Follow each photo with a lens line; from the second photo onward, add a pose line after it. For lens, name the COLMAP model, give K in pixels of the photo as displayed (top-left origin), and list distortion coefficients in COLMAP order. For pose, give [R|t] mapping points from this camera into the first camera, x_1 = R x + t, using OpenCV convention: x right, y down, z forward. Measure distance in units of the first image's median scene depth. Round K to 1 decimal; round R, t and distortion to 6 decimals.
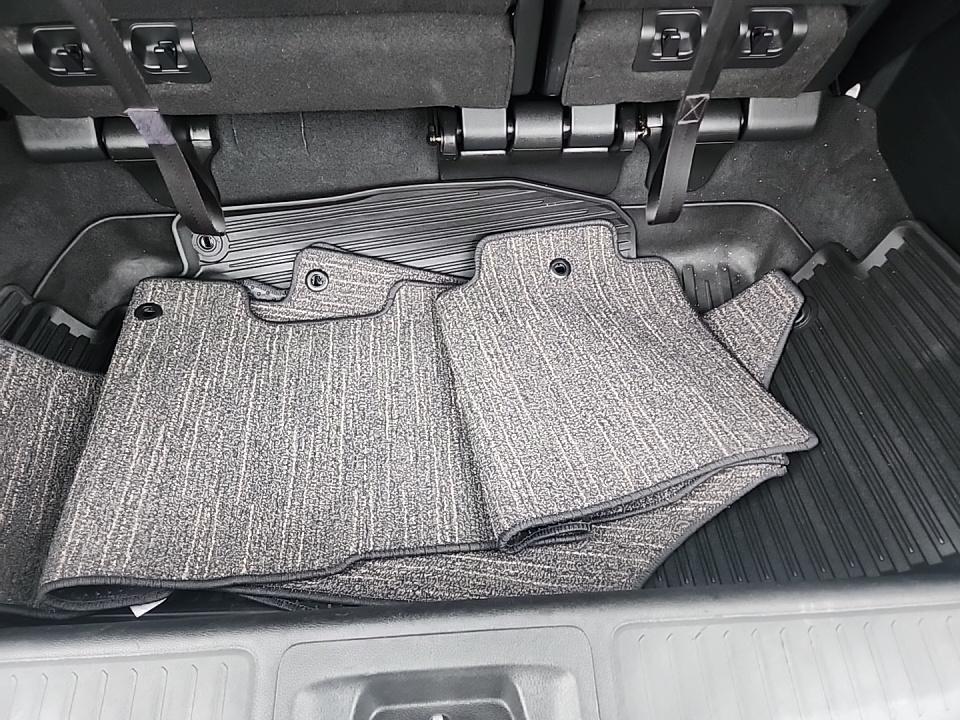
lens RADIAL K [[642.3, 0, 483.2], [0, 642.3, 372.7], [0, 0, 1]] dist [0.073931, -0.062662]
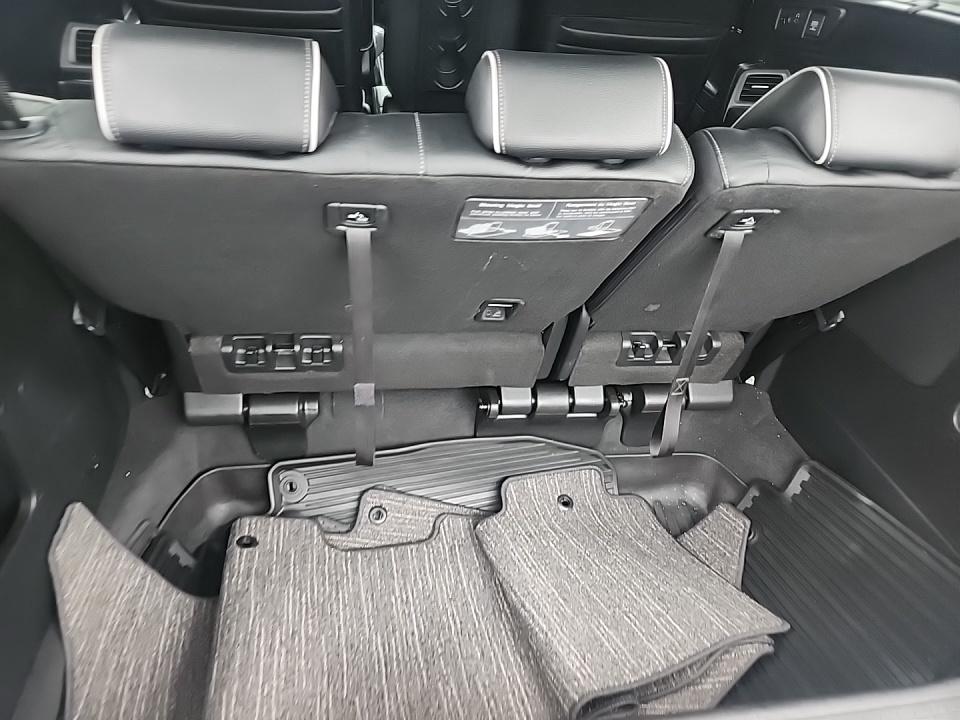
lens RADIAL K [[642.3, 0, 483.2], [0, 642.3, 372.7], [0, 0, 1]] dist [0.073931, -0.062662]
pose [[0.991384, 0.007337, 0.130785, -0.241160], [0.046695, 0.913044, -0.405180, 0.130822], [-0.122385, 0.407796, 0.904834, -0.281137]]
